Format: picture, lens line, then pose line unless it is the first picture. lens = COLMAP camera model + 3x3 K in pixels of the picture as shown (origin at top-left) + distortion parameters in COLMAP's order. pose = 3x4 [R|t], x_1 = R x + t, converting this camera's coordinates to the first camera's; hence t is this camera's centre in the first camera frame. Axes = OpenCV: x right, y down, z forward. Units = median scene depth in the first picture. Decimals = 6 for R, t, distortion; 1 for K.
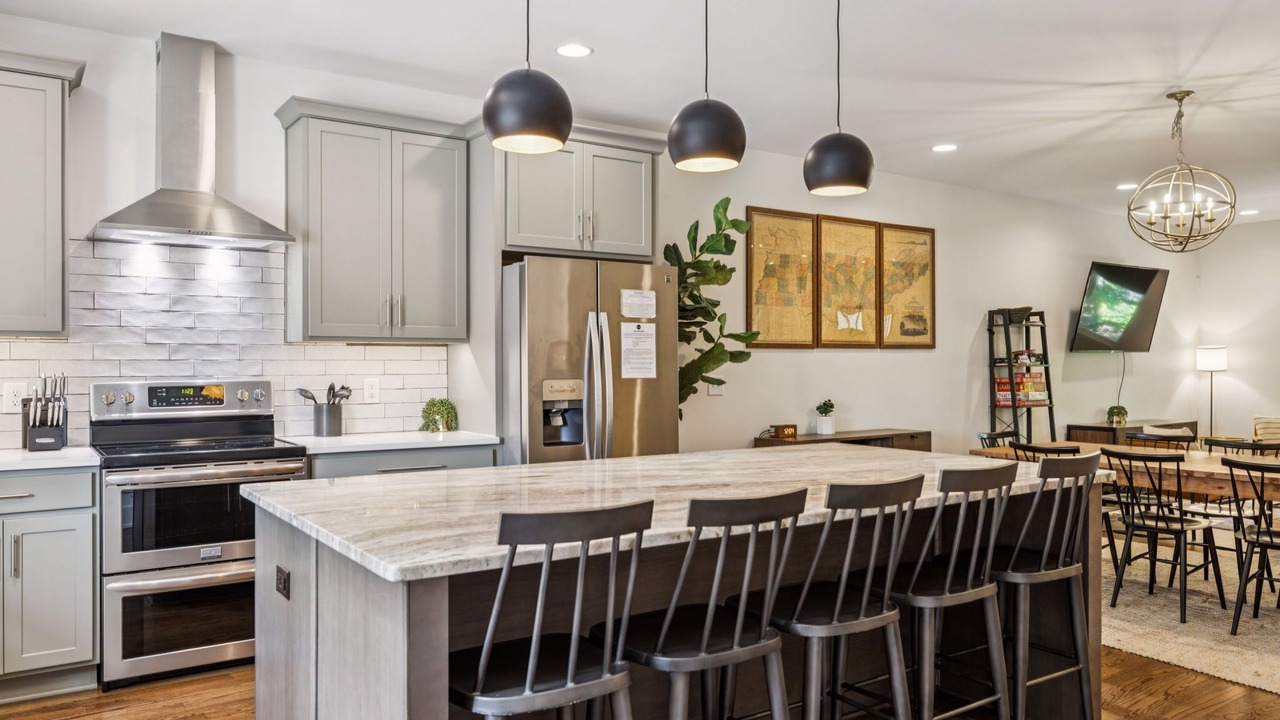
lens RADIAL K [[911.5, 0, 638.7], [0, 911.5, 361.6], [0, 0, 1]] dist [-0.001773, 0.003142]
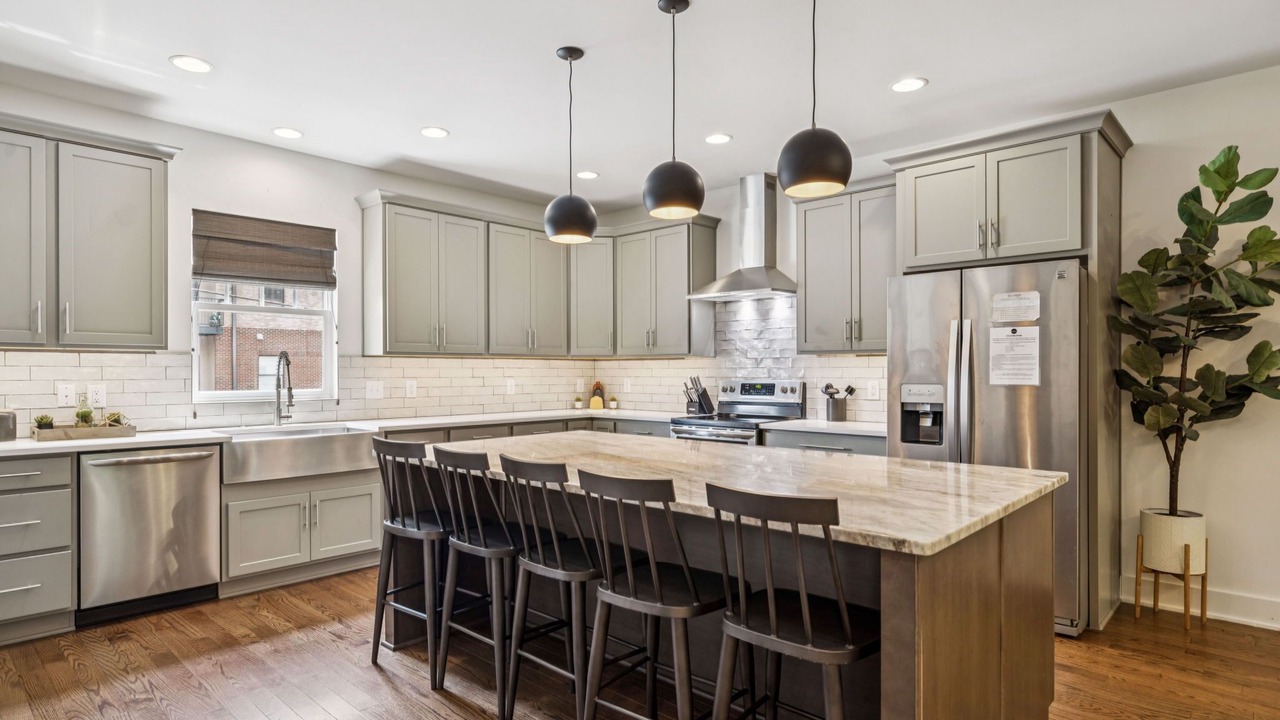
lens RADIAL K [[690.4, 0, 640.7], [0, 690.4, 374.7], [0, 0, 1]] dist [-0.001151, 0.000567]
pose [[0.209809, 0.006489, -0.977721, 0.665362], [0.003115, 0.999968, 0.007305, 0.000975], [0.977737, -0.004579, 0.209782, 0.498946]]
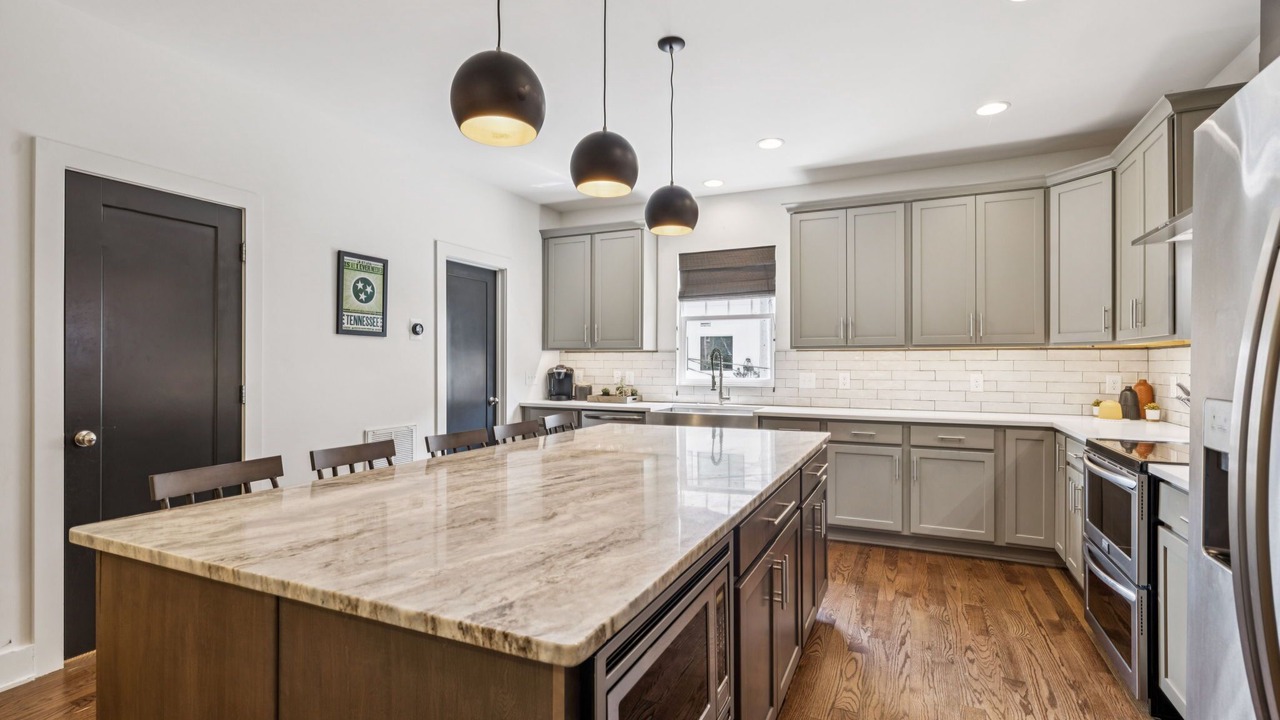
lens RADIAL K [[588.6, 0, 641.2], [0, 588.6, 363.4], [0, 0, 1]] dist [-0.003705, -0.000160]
pose [[-0.864618, 0.000037, -0.502430, 0.269380], [0.001081, 0.999998, -0.001787, 0.003096], [0.502429, -0.002088, -0.864616, 1.102194]]
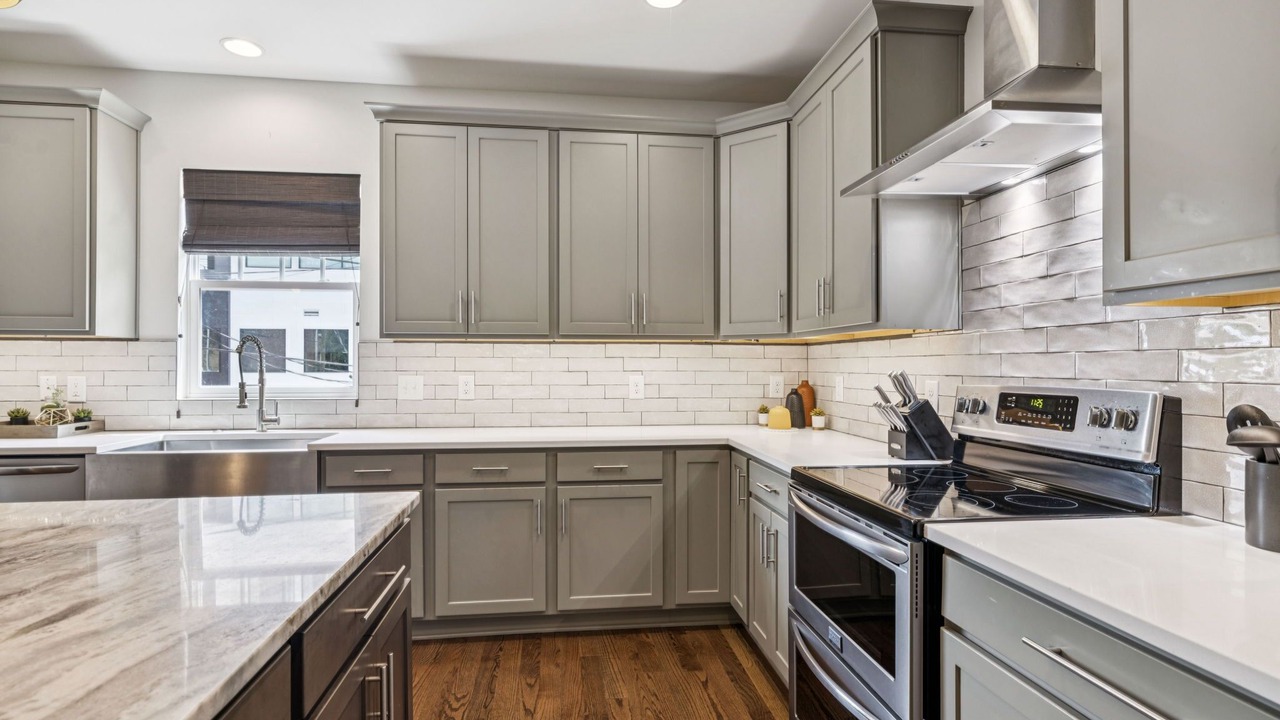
lens RADIAL K [[651.3, 0, 639.5], [0, 651.3, 363.3], [0, 0, 1]] dist [-0.002659, -0.000084]
pose [[-0.463264, -0.000696, -0.886220, 0.020817], [0.001890, 0.999997, -0.001774, 0.005769], [0.886218, -0.002497, -0.463261, 0.920335]]
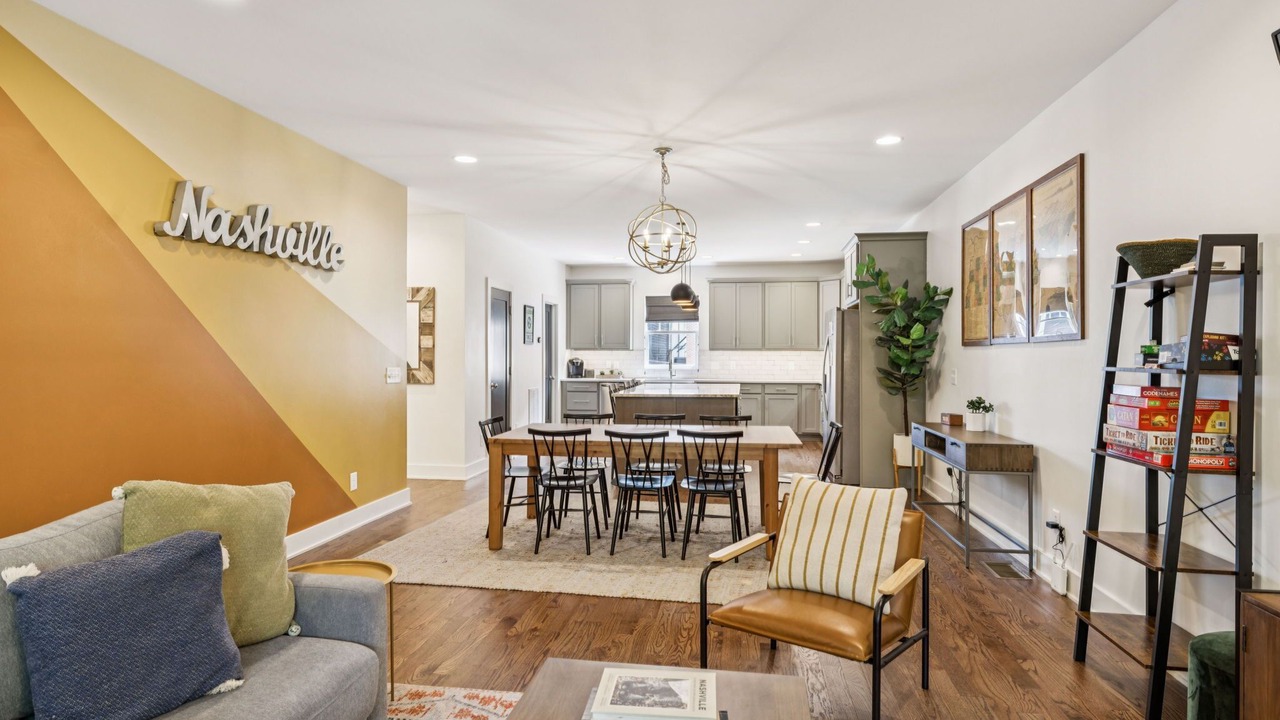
lens RADIAL K [[690.4, 0, 640.7], [0, 690.4, 374.7], [0, 0, 1]] dist [-0.001151, 0.000567]
pose [[-0.683719, 0.021209, -0.729437, 1.492565], [0.000952, 0.999603, 0.028172, -0.004980], [0.729745, 0.018567, -0.683468, 1.847734]]
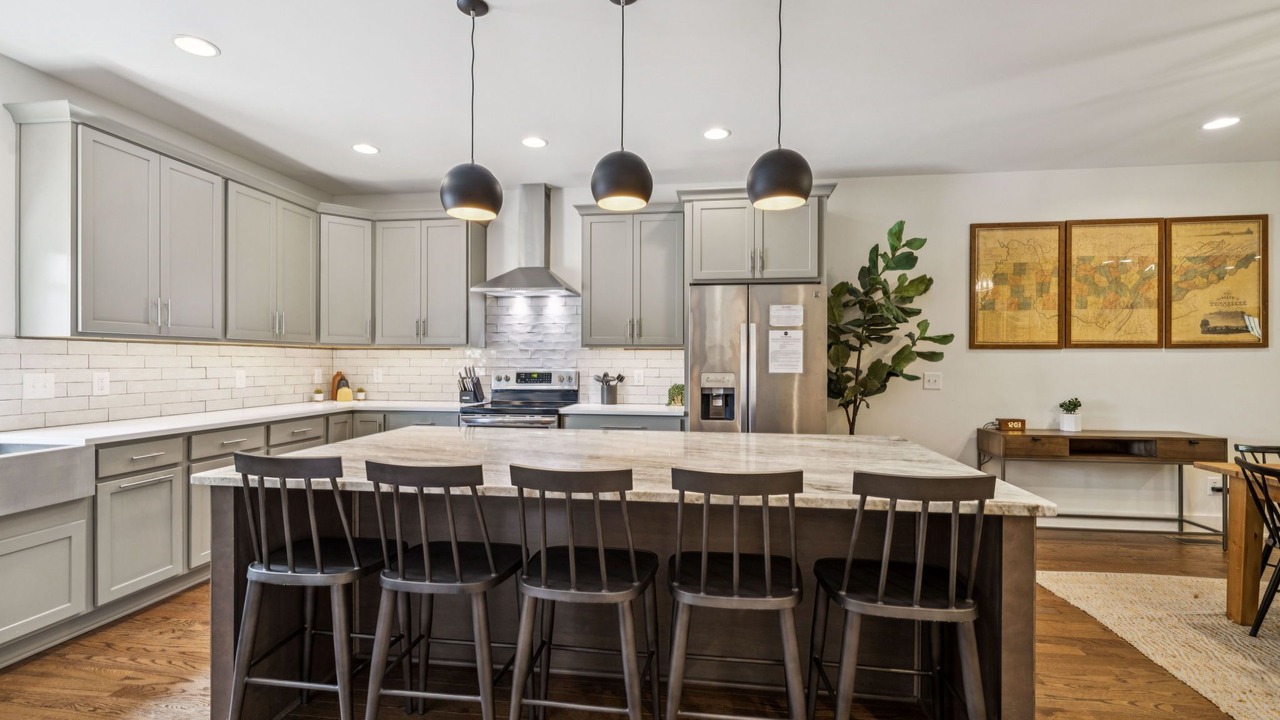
lens RADIAL K [[558.8, 0, 643.6], [0, 558.8, 362.0], [0, 0, 1]] dist [0.003525, 0.000486]
pose [[0.739318, 0.004960, -0.673338, 0.410475], [-0.003658, 0.999988, 0.003350, 0.000666], [0.673346, -0.000014, 0.739327, 0.297097]]
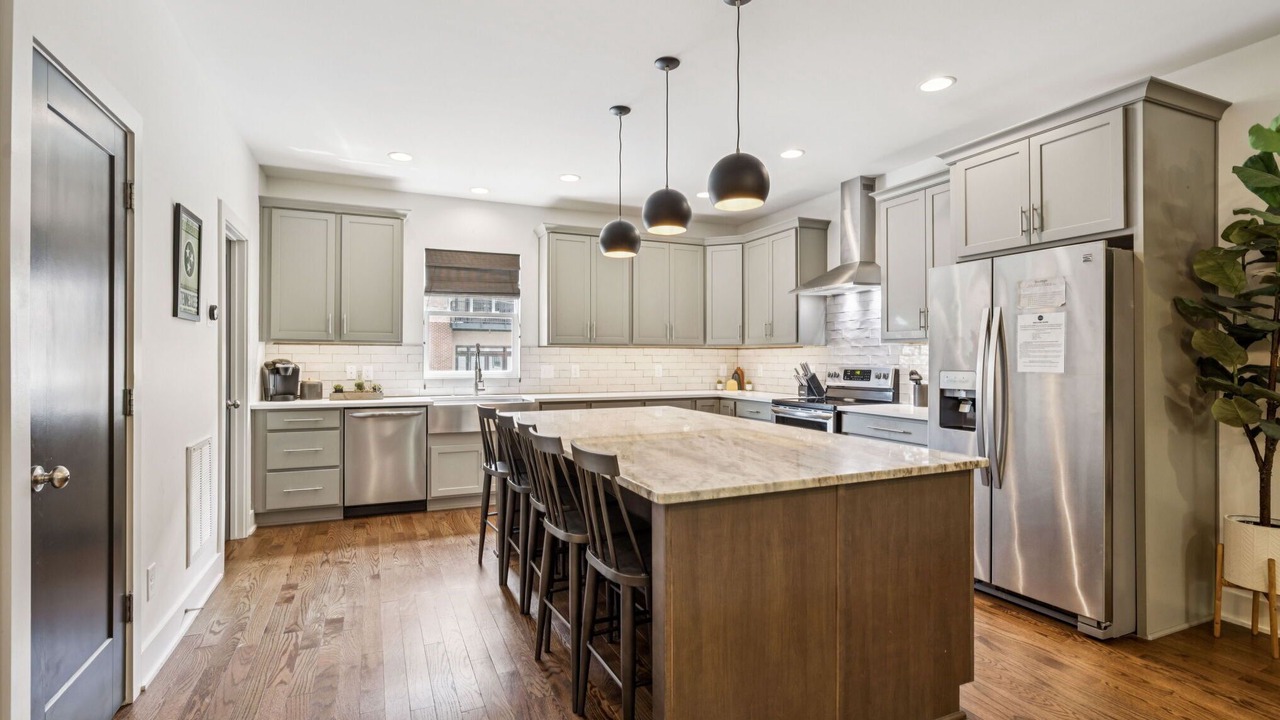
lens RADIAL K [[602.1, 0, 632.2], [0, 602.1, 355.7], [0, 0, 1]] dist [-0.004990, 0.000198]
pose [[-0.198112, -0.002952, -0.980175, 0.731850], [0.001112, 0.999994, -0.003237, 0.002408], [0.980179, -0.001732, -0.198108, 0.760153]]
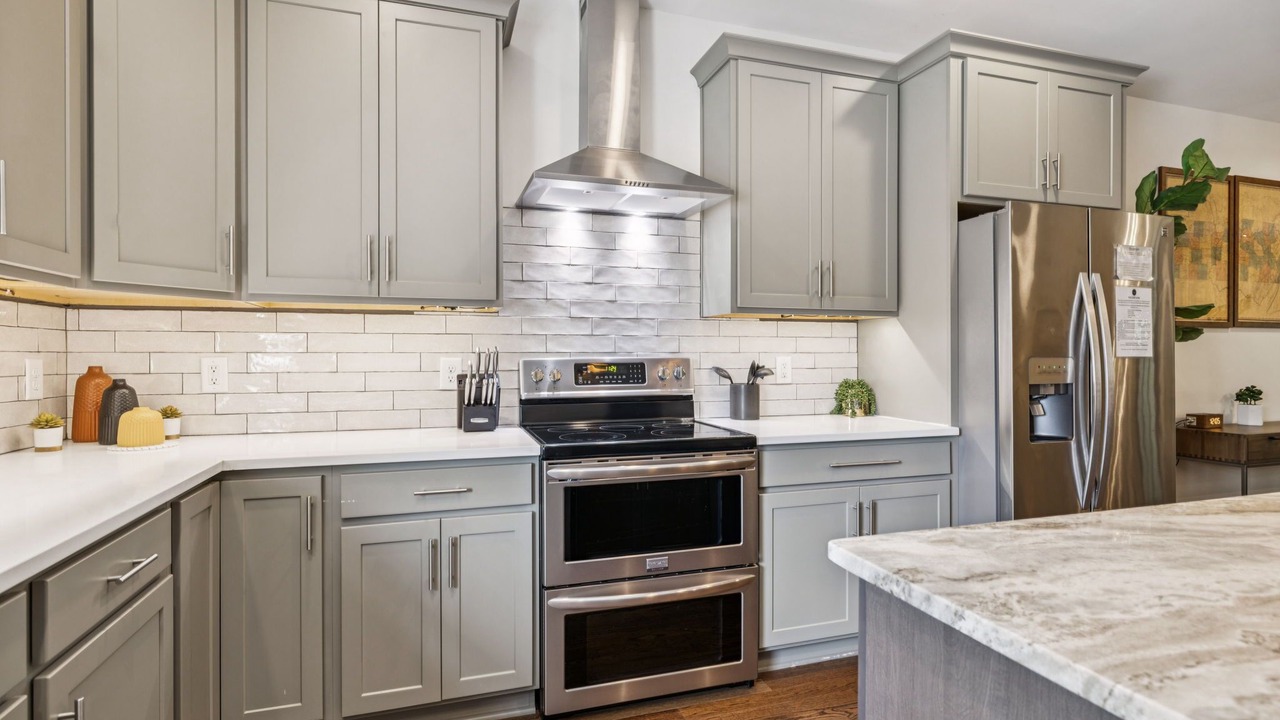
lens RADIAL K [[625.8, 0, 640.7], [0, 625.8, 356.5], [0, 0, 1]] dist [-0.002103, 0.000027]
pose [[0.956486, 0.002591, -0.291766, -0.267491], [-0.000777, 0.999980, 0.006333, 0.015485], [0.291776, -0.005831, 0.956469, 0.381290]]
